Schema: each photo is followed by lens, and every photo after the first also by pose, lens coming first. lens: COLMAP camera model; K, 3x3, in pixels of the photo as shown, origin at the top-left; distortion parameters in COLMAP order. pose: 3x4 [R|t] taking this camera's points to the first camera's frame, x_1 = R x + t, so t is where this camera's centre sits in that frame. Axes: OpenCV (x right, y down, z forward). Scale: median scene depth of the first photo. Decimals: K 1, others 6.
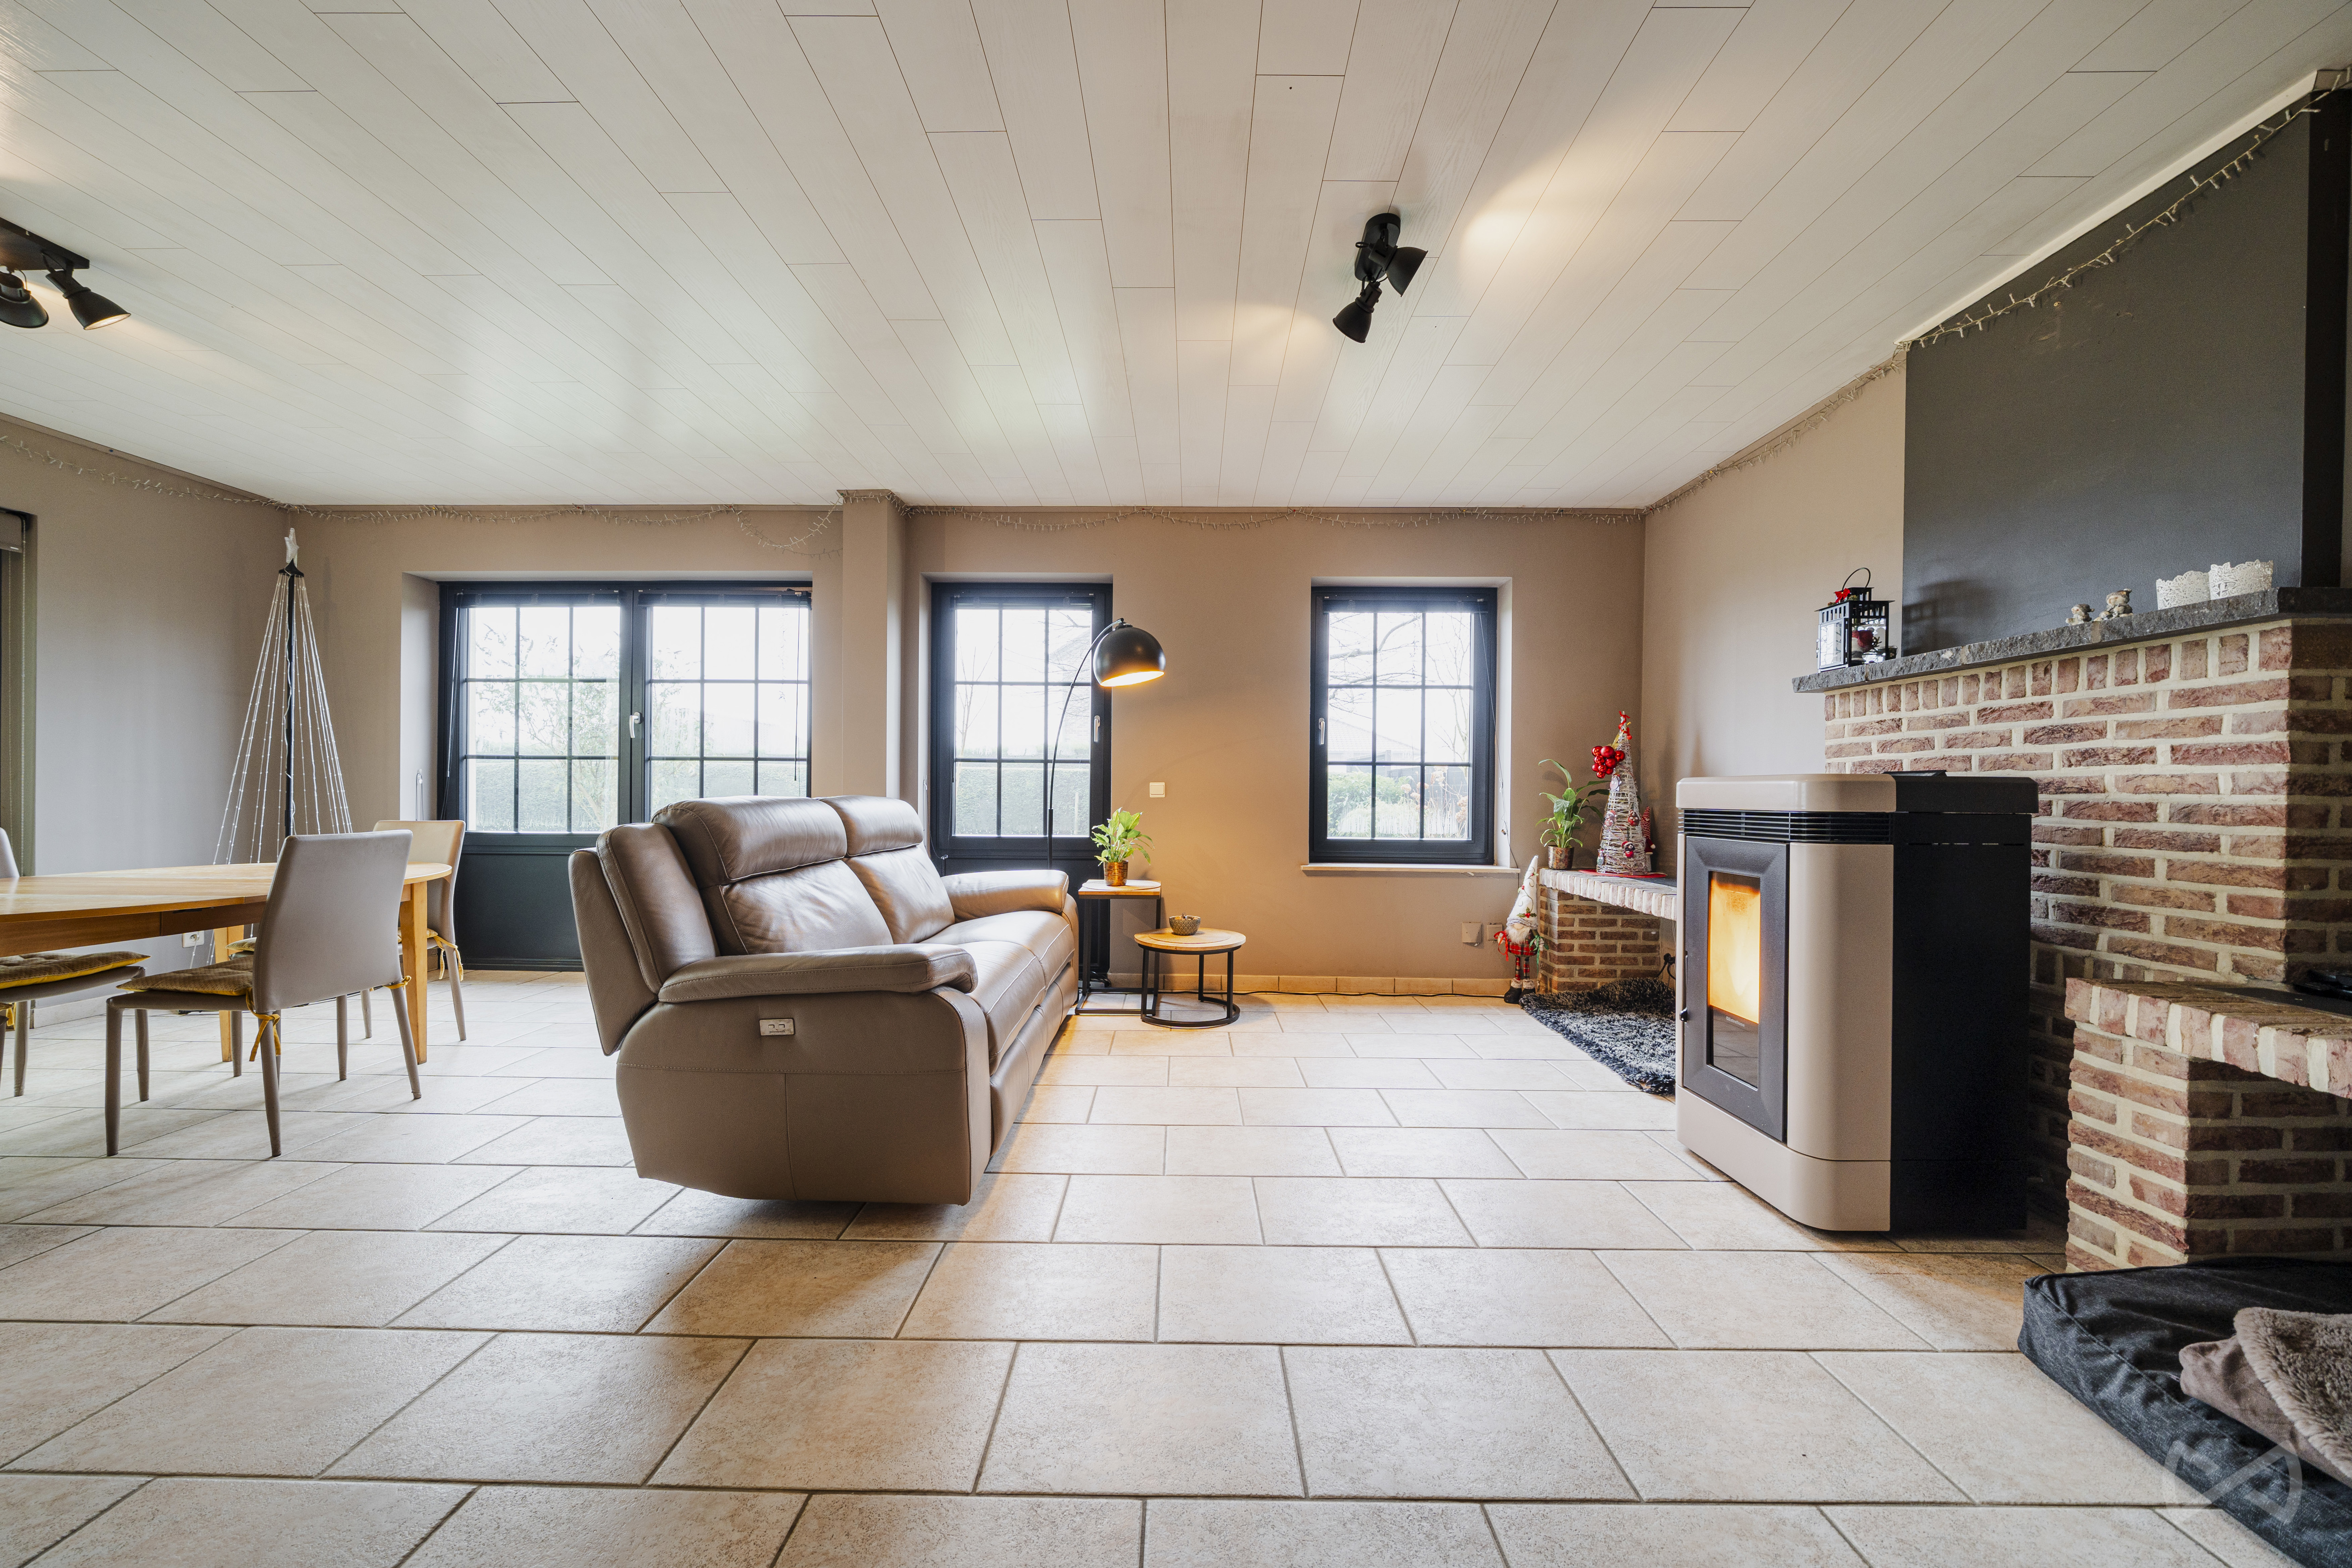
lens RADIAL K [[802.8, 0, 1174.3], [0, 802.8, 792.0], [0, 0, 1]] dist [-0.000256, -0.000383]
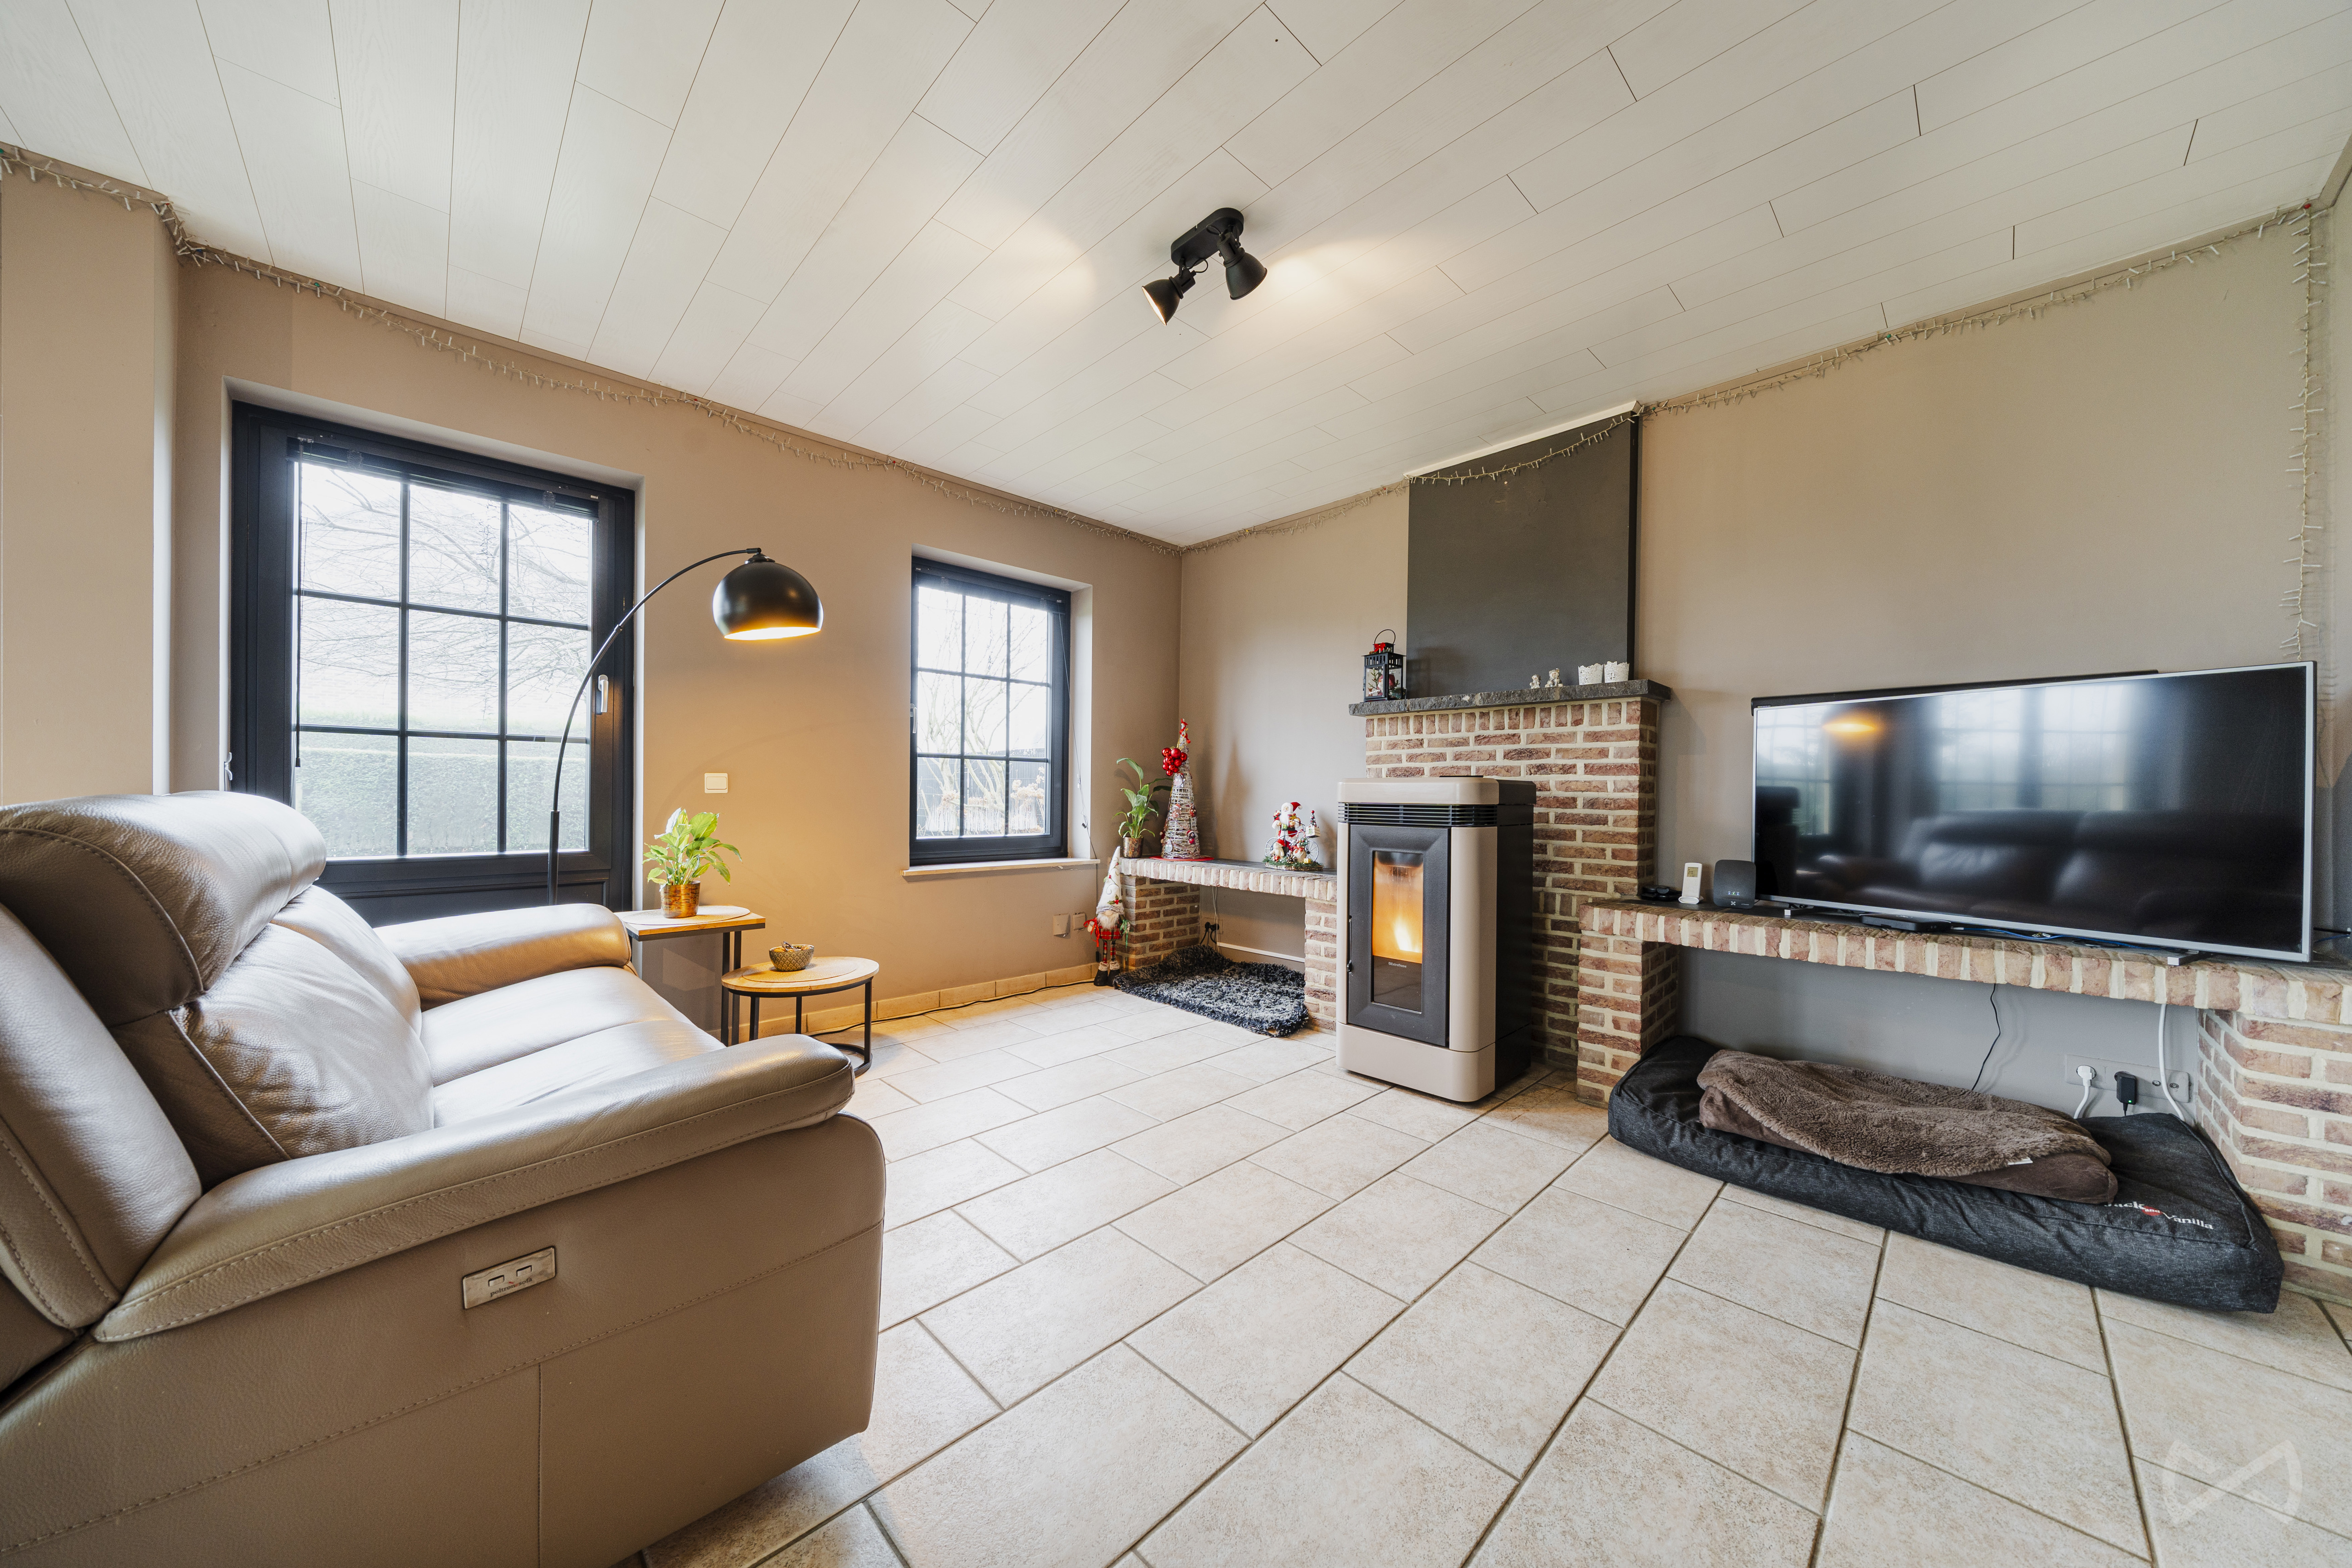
lens RADIAL K [[802.8, 0, 1174.5], [0, 802.8, 795.0], [0, 0, 1]] dist [-0.000256, -0.000383]
pose [[0.706047, -0.003756, 0.708155, -0.407650], [-0.004929, 0.999936, 0.010217, -0.002828], [-0.708148, -0.010704, 0.705983, 0.281057]]
